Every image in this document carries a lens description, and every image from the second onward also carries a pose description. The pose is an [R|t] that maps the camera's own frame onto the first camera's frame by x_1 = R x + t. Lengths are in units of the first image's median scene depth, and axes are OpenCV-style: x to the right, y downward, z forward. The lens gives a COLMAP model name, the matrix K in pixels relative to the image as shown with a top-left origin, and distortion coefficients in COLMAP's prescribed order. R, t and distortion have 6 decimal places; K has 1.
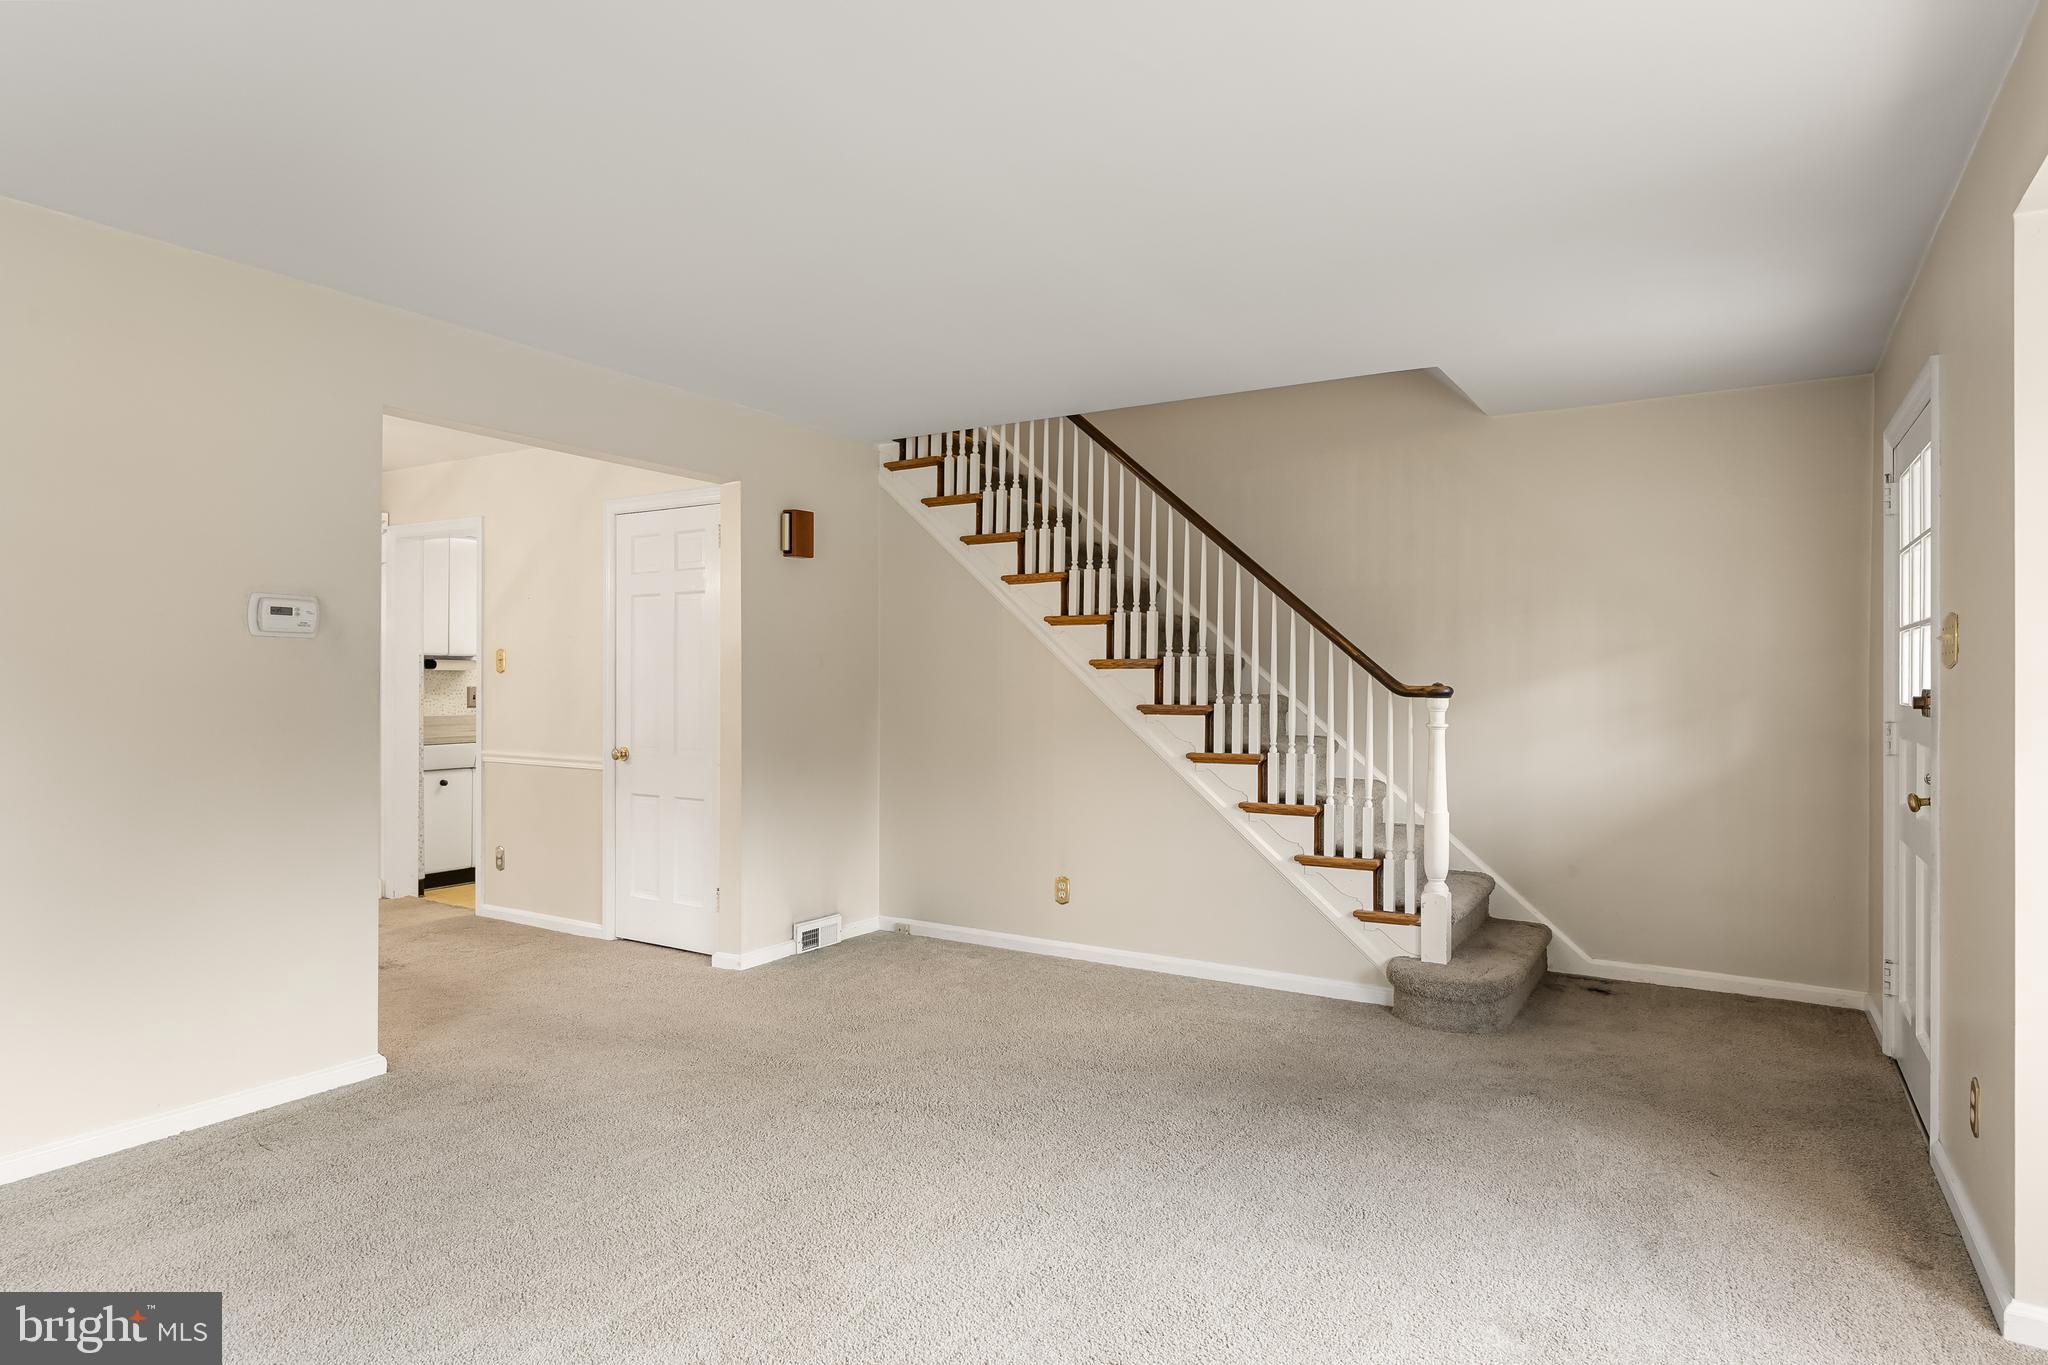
lens RADIAL K [[1147.9, 0, 1018.5], [0, 1147.9, 685.9], [0, 0, 1]] dist [-0.004811, 0.001605]
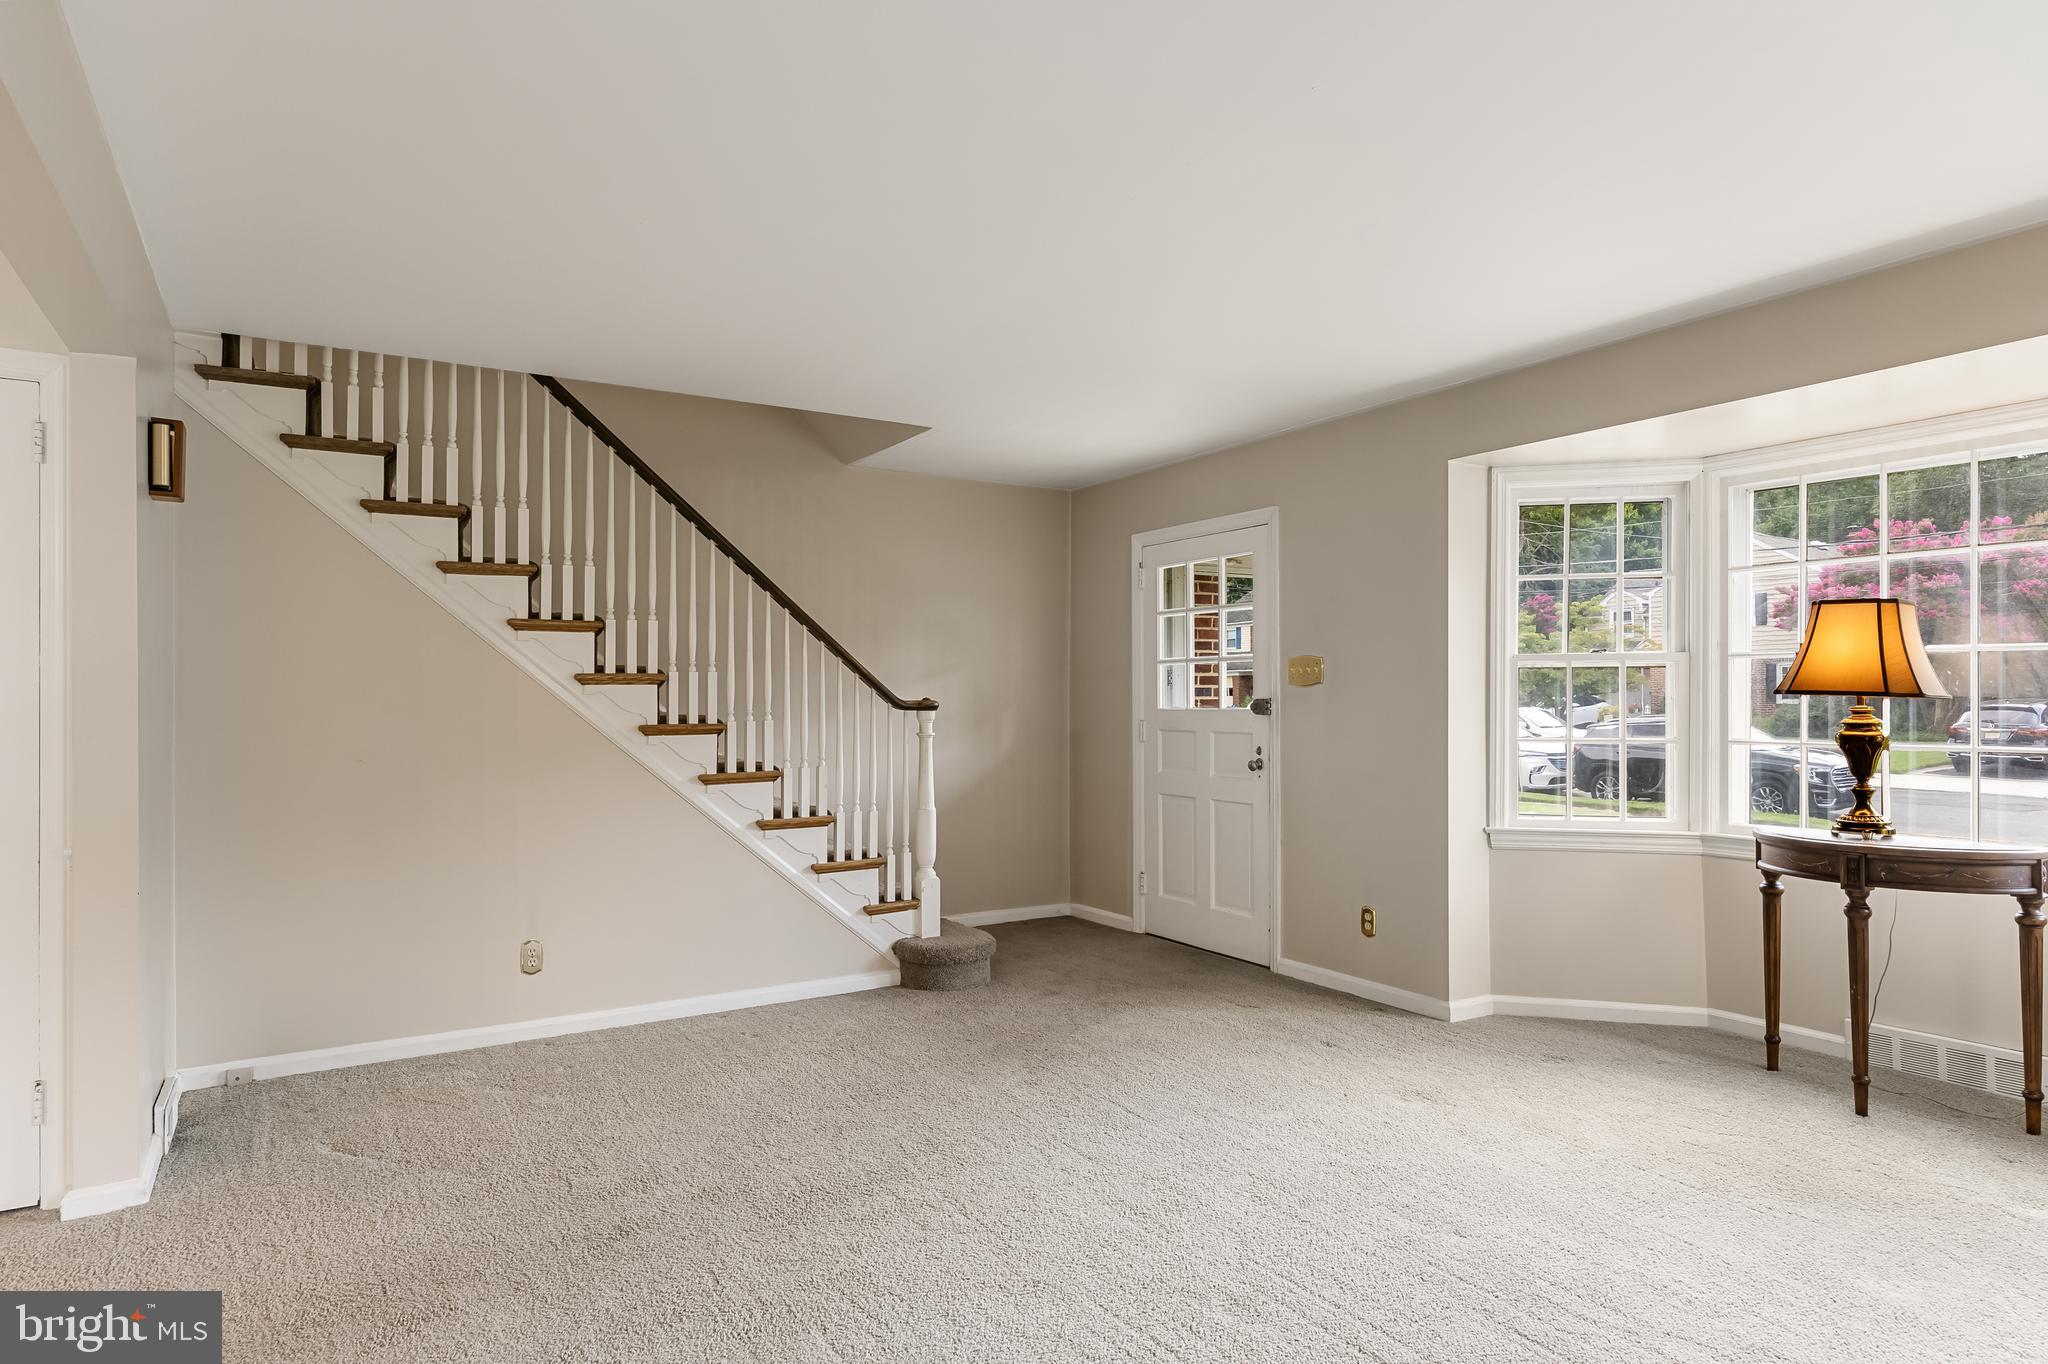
lens RADIAL K [[1147.9, 0, 1033.6], [0, 1147.9, 695.6], [0, 0, 1]] dist [-0.004811, 0.001605]
pose [[0.441693, -0.005905, 0.897147, -0.595152], [0.009650, 0.999952, 0.001830, -0.005412], [-0.897114, 0.007849, 0.441729, 0.360456]]
